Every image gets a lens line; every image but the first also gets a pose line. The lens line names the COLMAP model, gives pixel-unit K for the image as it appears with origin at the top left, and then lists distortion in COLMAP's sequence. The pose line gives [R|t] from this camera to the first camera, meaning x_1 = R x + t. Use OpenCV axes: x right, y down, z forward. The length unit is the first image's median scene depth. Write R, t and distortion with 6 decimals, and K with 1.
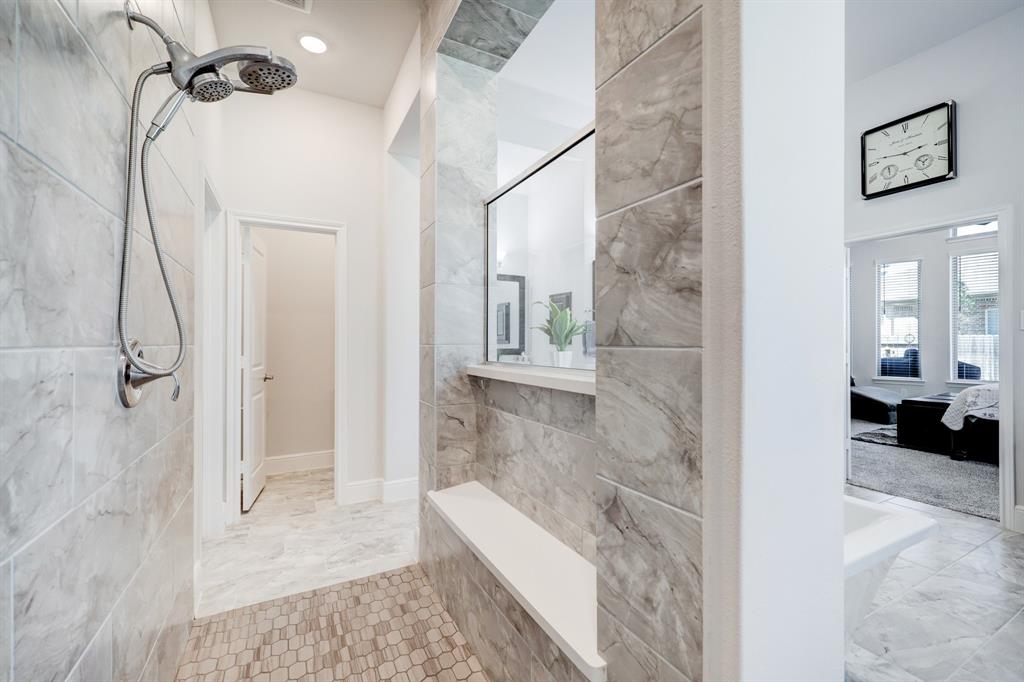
lens RADIAL K [[424.1, 0, 512.1], [0, 424.1, 341.8], [0, 0, 1]] dist [-0.000223, -0.000442]
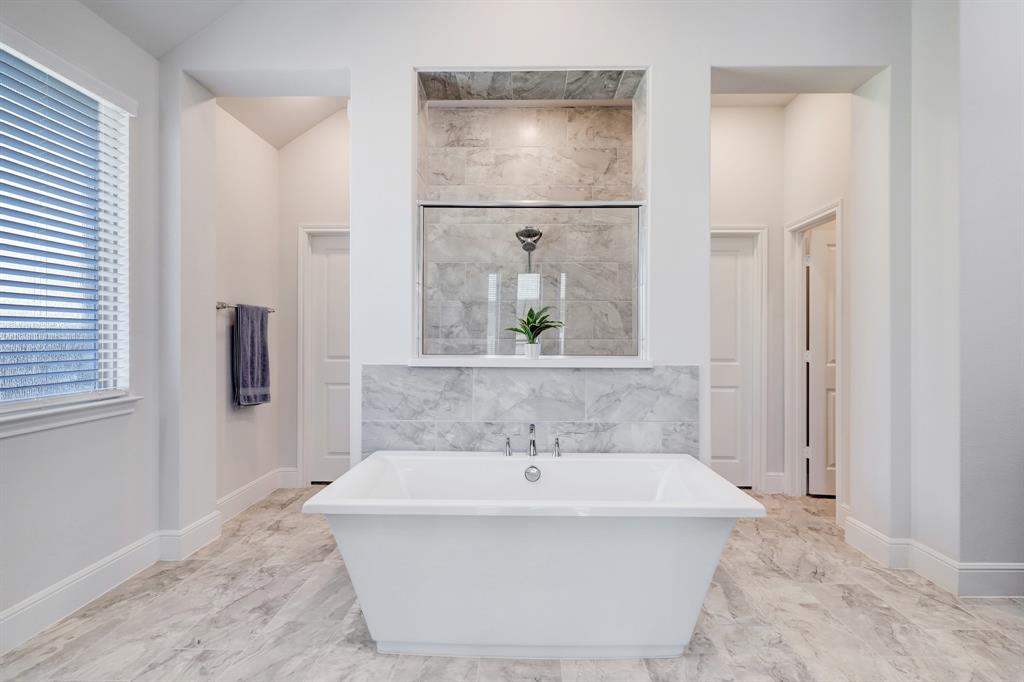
lens RADIAL K [[530.6, 0, 513.6], [0, 530.6, 339.1], [0, 0, 1]] dist [-0.000160, -0.000011]
pose [[-0.490452, 0.003330, -0.871462, 0.969879], [0.004416, 0.999989, 0.001336, -0.000312], [0.871457, -0.003193, -0.490462, 1.067460]]
